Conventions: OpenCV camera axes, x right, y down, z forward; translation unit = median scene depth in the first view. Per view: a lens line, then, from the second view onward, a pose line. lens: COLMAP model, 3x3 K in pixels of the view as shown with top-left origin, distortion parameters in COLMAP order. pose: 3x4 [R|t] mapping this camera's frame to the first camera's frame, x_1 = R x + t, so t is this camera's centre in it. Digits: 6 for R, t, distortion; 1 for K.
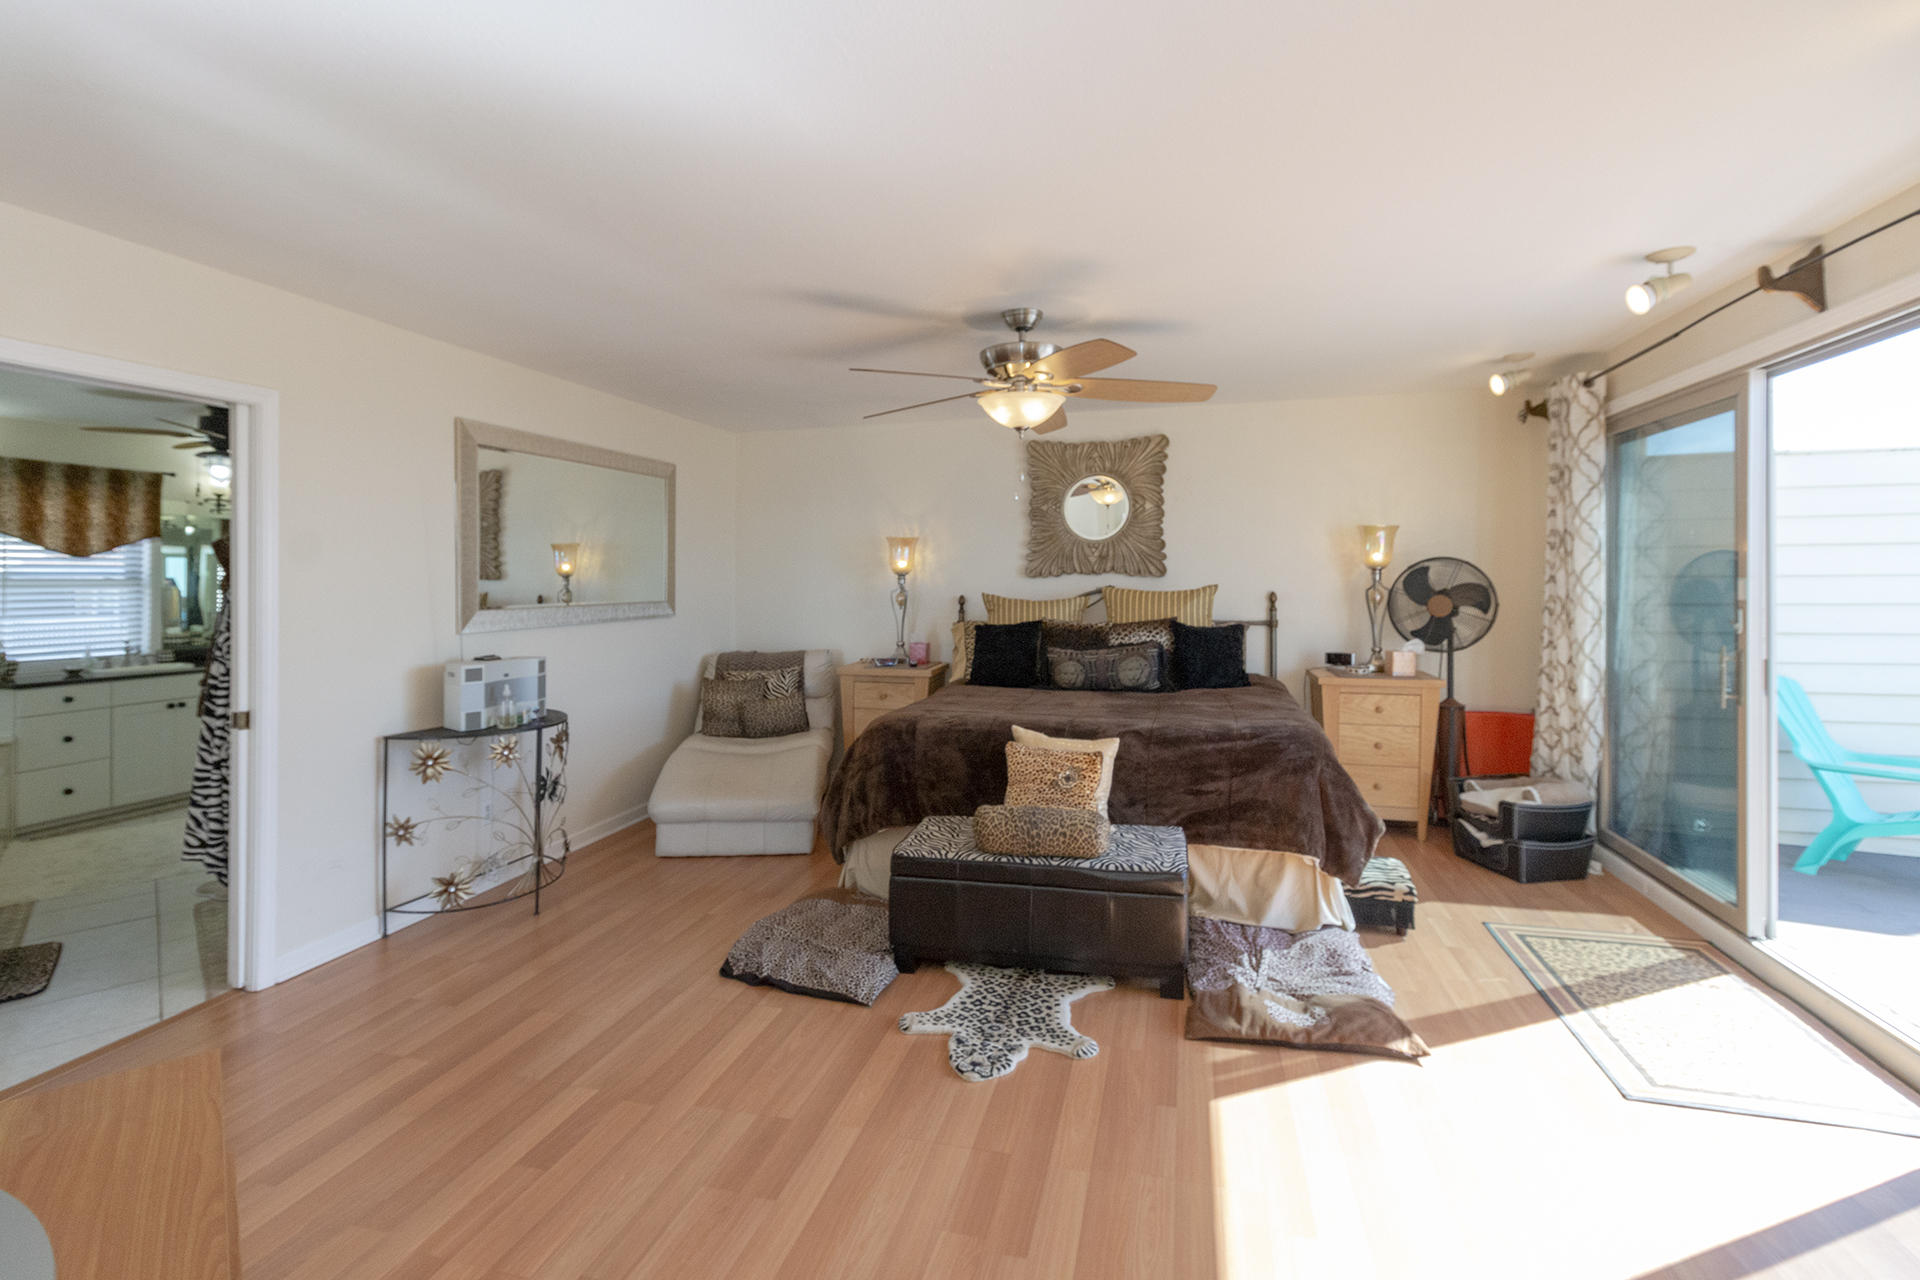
lens RADIAL K [[900.9, 0, 945.0], [0, 900.9, 573.6], [0, 0, 1]] dist [0.000061, -0.000005]
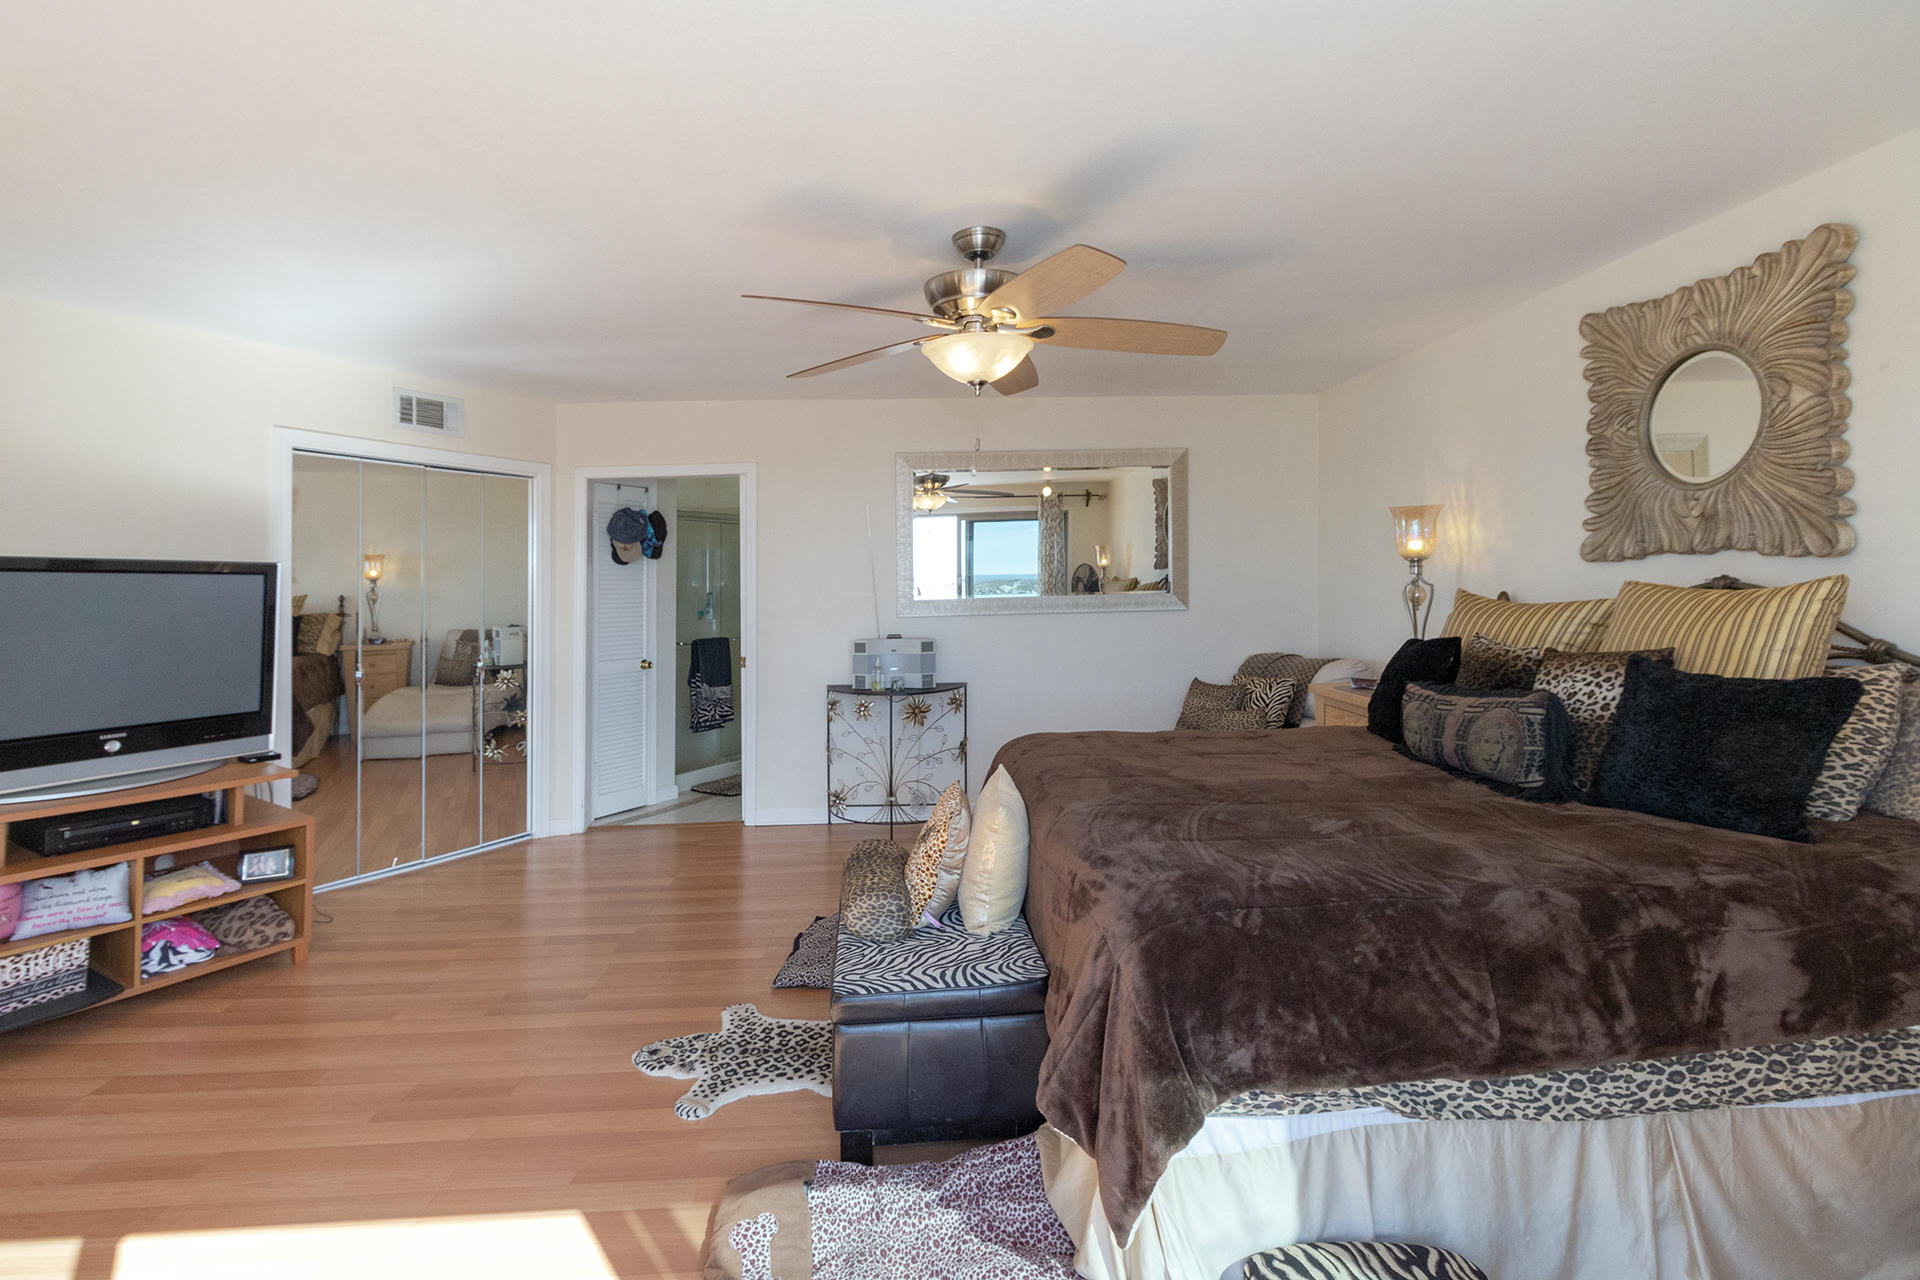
lens RADIAL K [[909.5, 0, 952.8], [0, 909.5, 577.5], [0, 0, 1]] dist [-0.011665, -0.000026]
pose [[0.314035, 0.003139, -0.949406, 0.749348], [0.020160, 0.999747, 0.009974, 0.000914], [0.949198, -0.022272, 0.313892, 0.678329]]
